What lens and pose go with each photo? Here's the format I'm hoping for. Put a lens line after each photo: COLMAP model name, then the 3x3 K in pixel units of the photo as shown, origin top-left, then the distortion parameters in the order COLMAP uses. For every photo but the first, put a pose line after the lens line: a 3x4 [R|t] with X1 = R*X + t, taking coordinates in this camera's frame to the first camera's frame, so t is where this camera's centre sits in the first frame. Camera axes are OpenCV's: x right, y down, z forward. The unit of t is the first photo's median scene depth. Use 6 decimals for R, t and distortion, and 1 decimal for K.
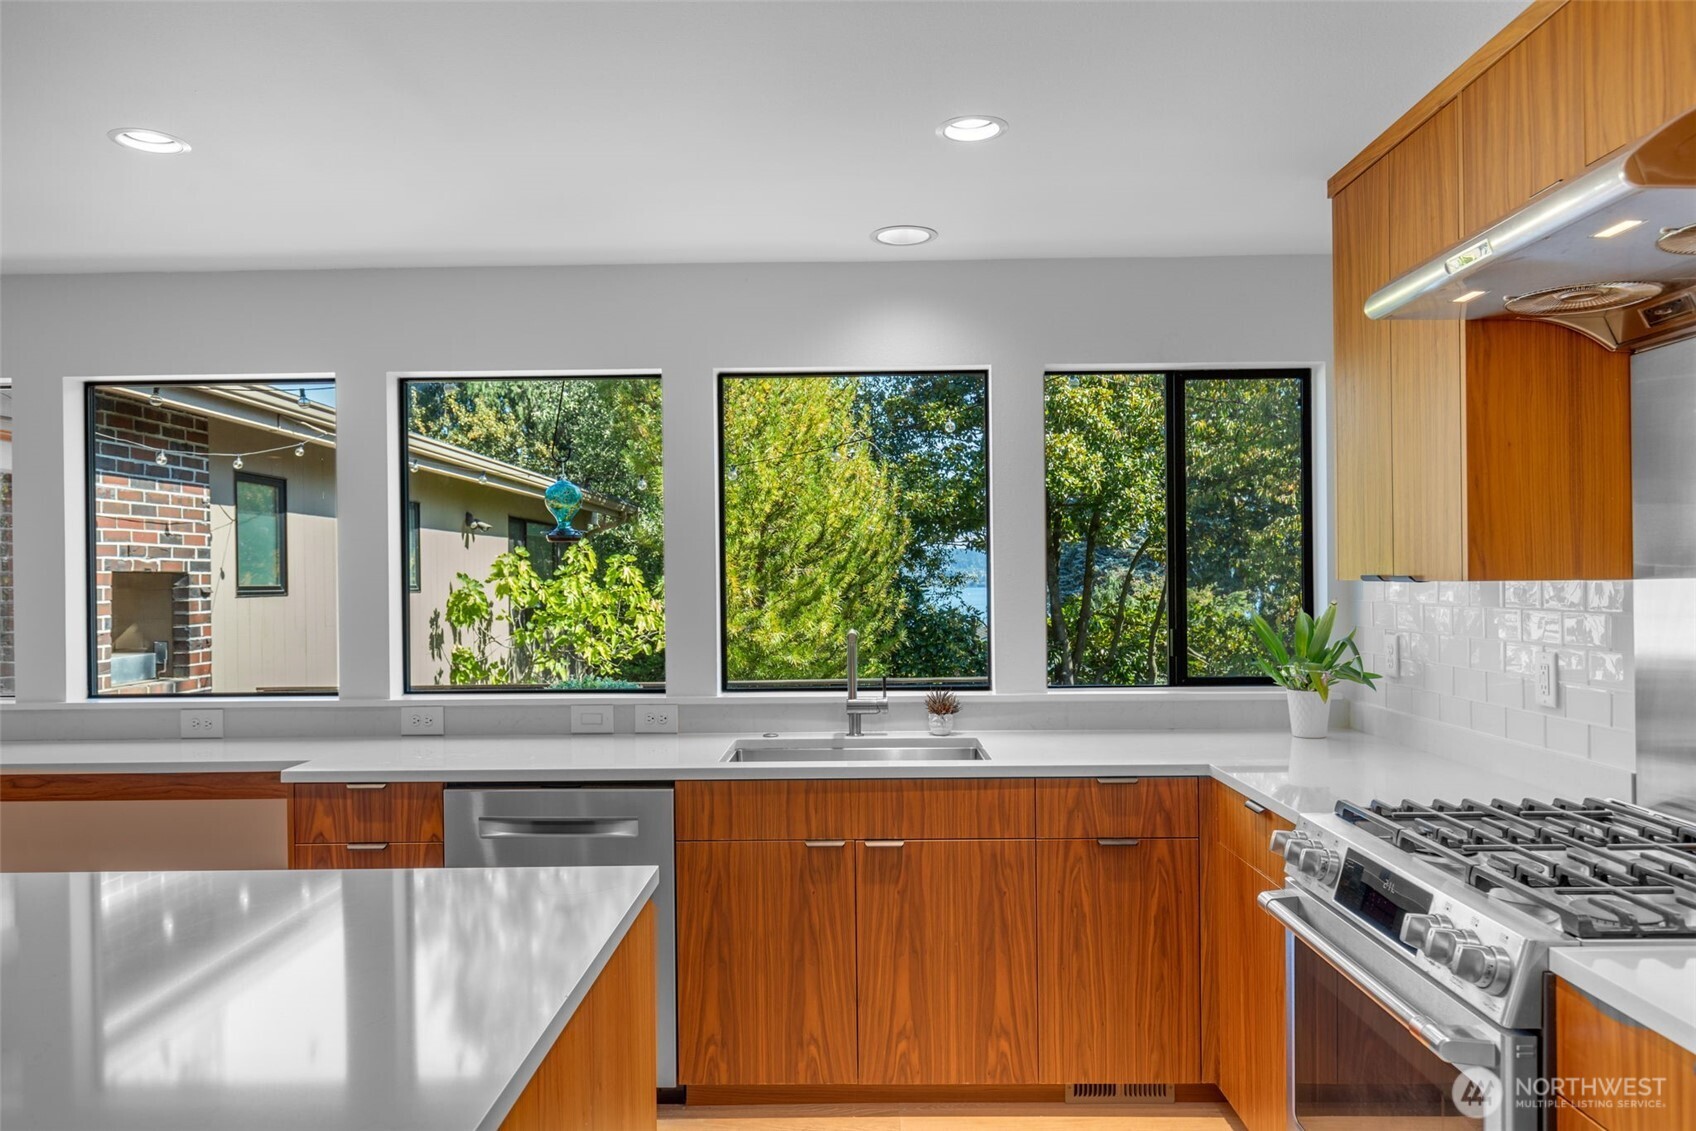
lens RADIAL K [[1161.9, 0, 855.1], [0, 1161.9, 579.1], [0, 0, 1]] dist [0.025103, 0.001893]
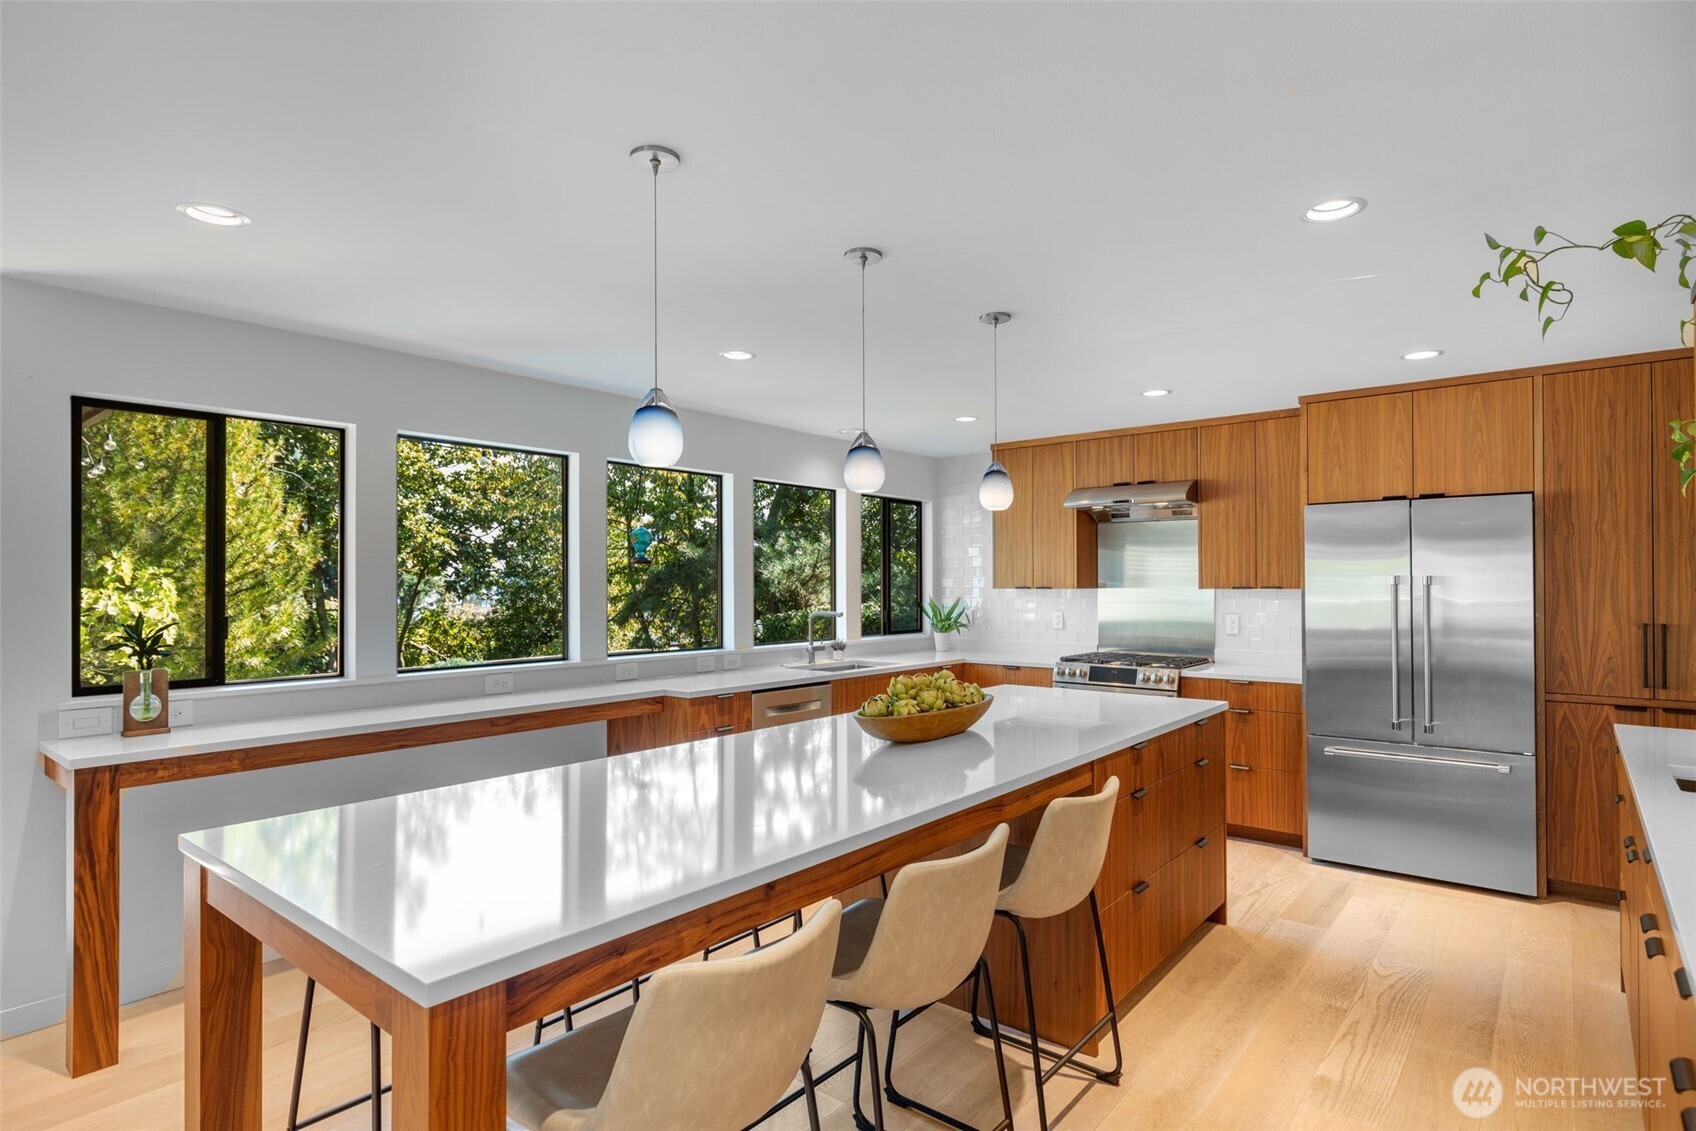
lens RADIAL K [[884.1, 0, 844.8], [0, 884.1, 576.3], [0, 0, 1]] dist [-0.003904, 0.001352]
pose [[0.639957, 0.012930, 0.768302, -1.398136], [-0.000724, 0.999868, -0.016223, 0.005854], [-0.768410, 0.009826, 0.639882, -0.070114]]
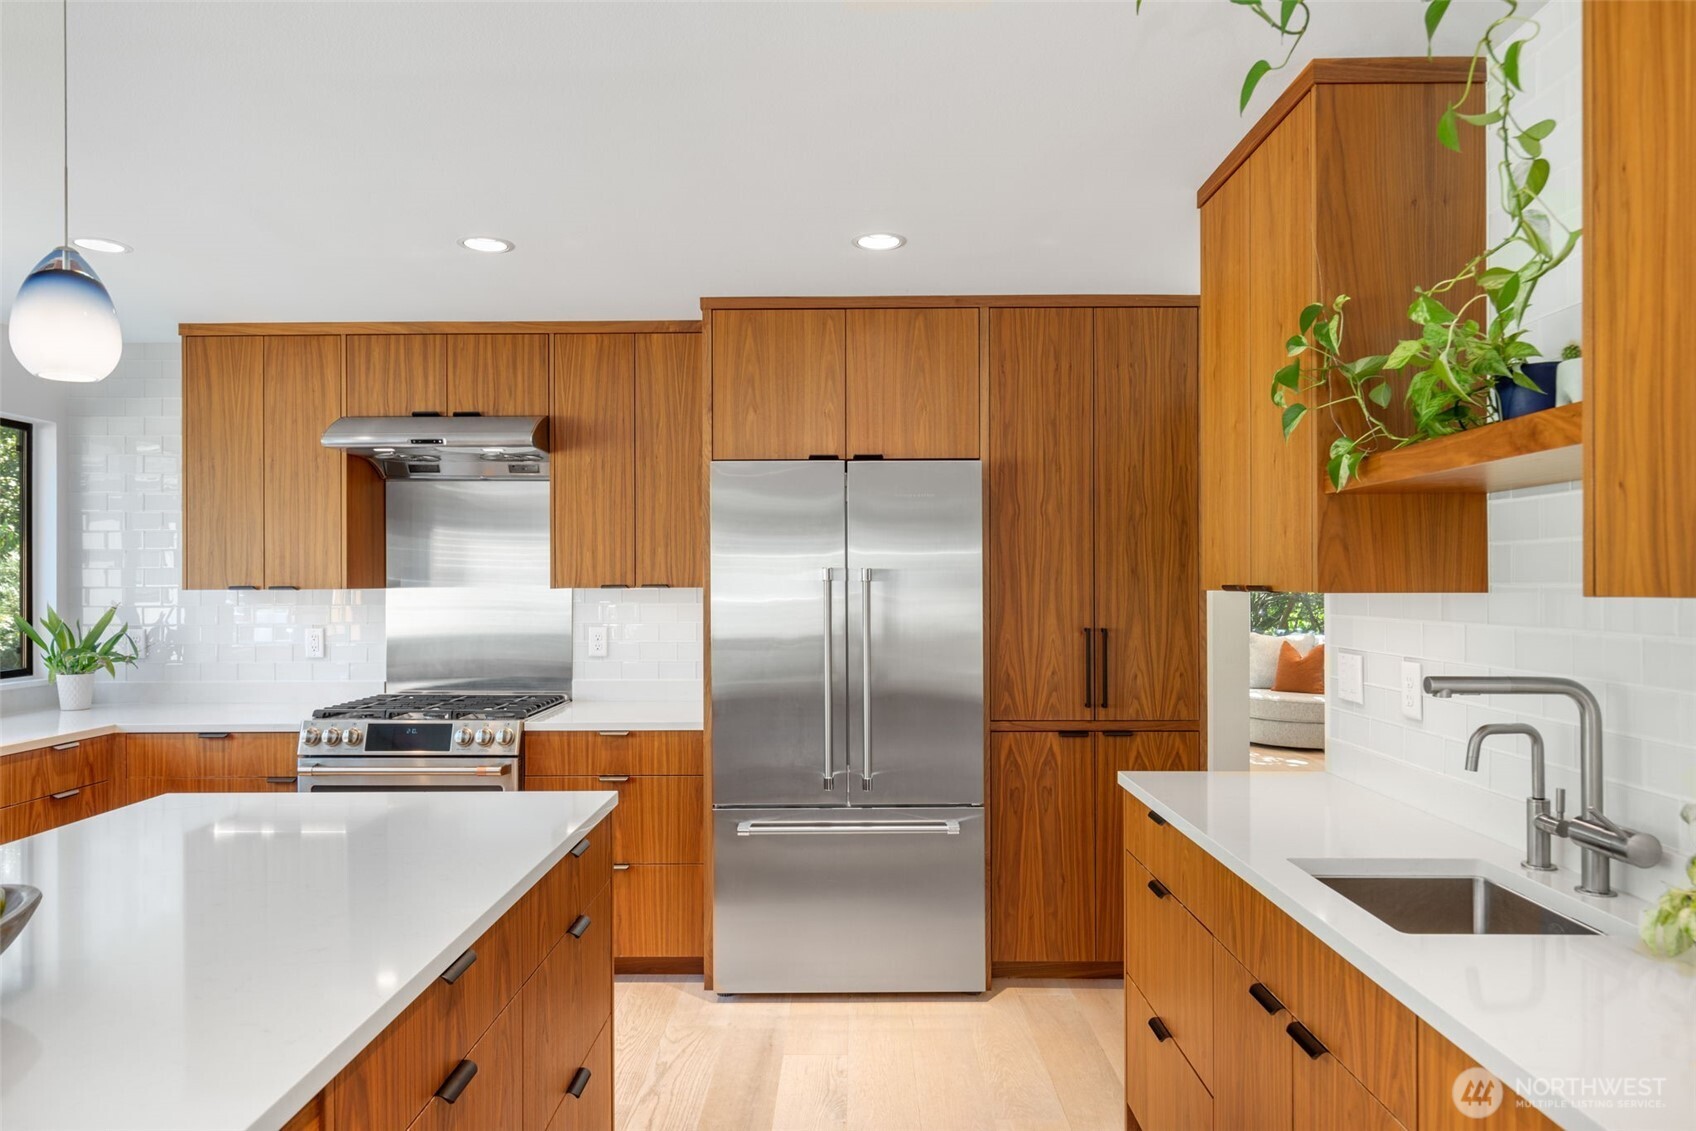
lens RADIAL K [[1041.7, 0, 846.8], [0, 1041.7, 576.8], [0, 0, 1]] dist [-0.000414, 0.000695]
pose [[0.014164, 0.010005, 0.999850, -0.902200], [0.005987, 0.999931, -0.010090, 0.002837], [-0.999882, 0.006129, 0.014103, 0.123250]]
